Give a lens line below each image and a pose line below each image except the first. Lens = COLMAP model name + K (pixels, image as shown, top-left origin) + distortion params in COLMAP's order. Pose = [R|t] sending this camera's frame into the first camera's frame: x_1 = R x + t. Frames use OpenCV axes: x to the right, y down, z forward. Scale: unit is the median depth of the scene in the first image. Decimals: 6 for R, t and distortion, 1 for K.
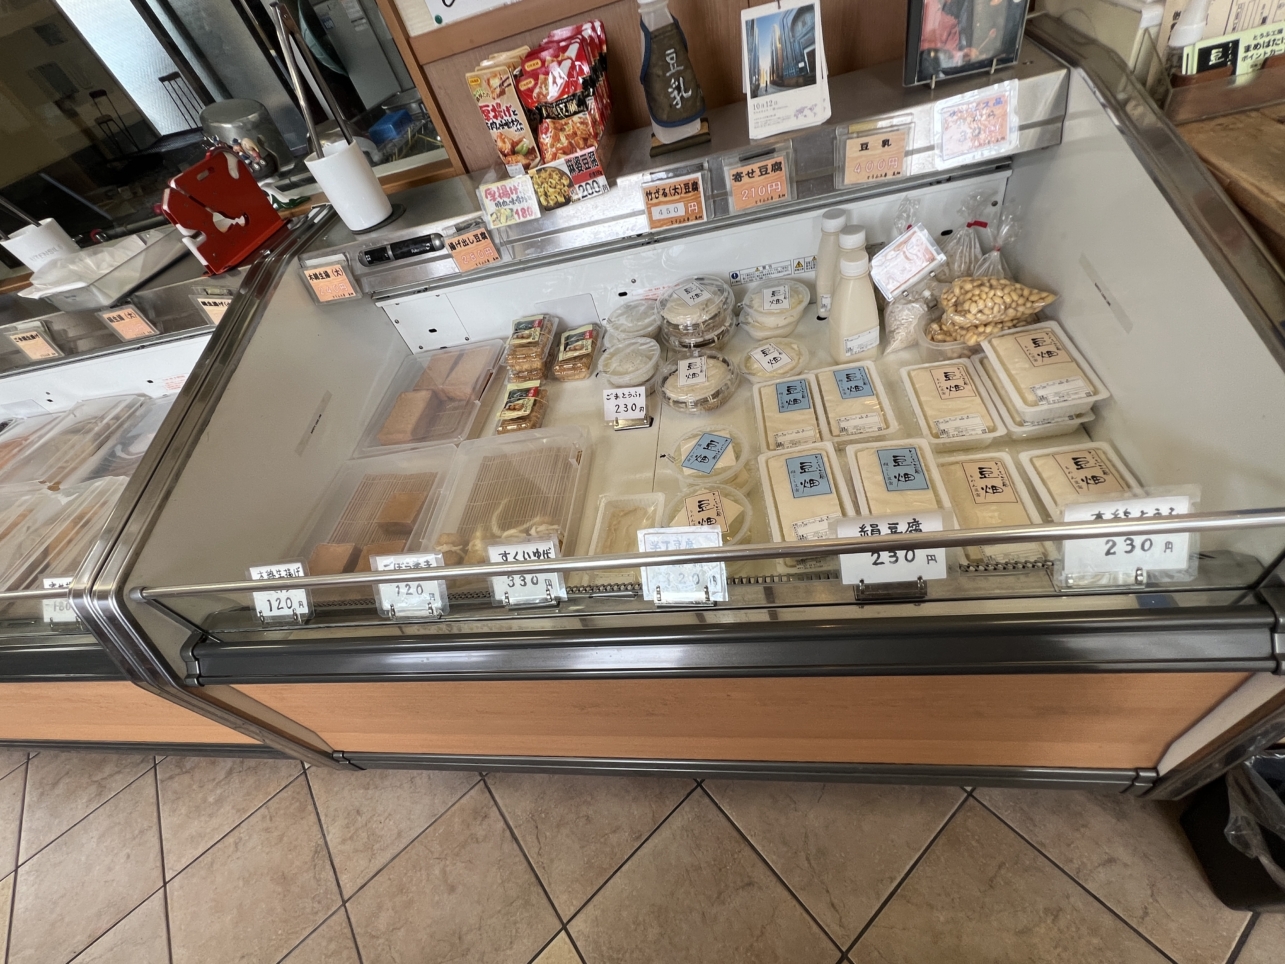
lens RADIAL K [[559.4, 0, 642.5], [0, 559.4, 482.0], [0, 0, 1]] dist [0.003678, 0.000214]
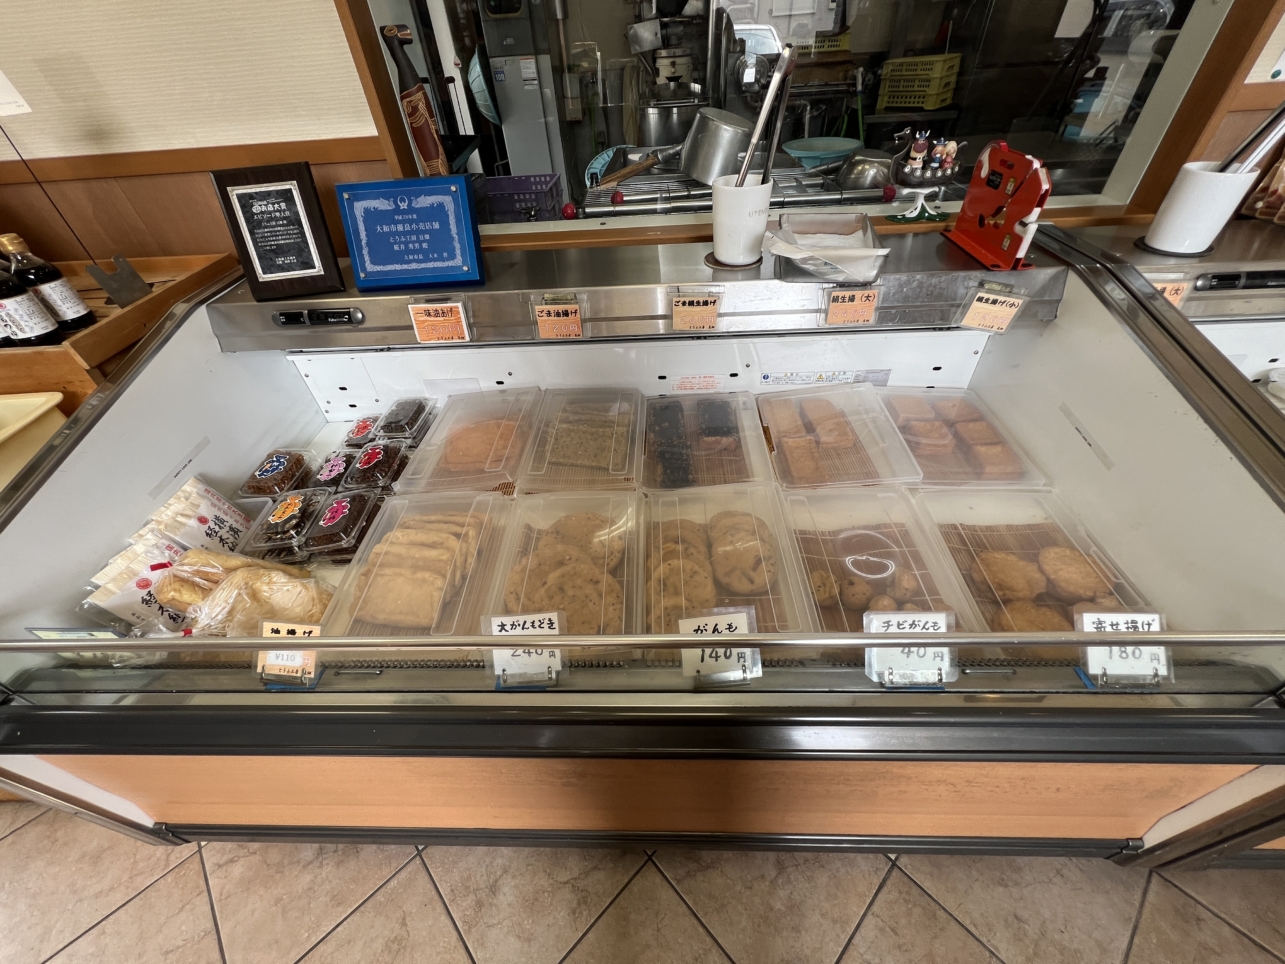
lens RADIAL K [[515.2, 0, 642.6], [0, 515.2, 541.9], [0, 0, 1]] dist [-0.008691, -0.000010]
pose [[0.978545, 0.101979, 0.179027, -0.683815], [-0.092024, 0.993757, -0.063079, 0.068966], [-0.184342, 0.045251, 0.981820, 0.175635]]
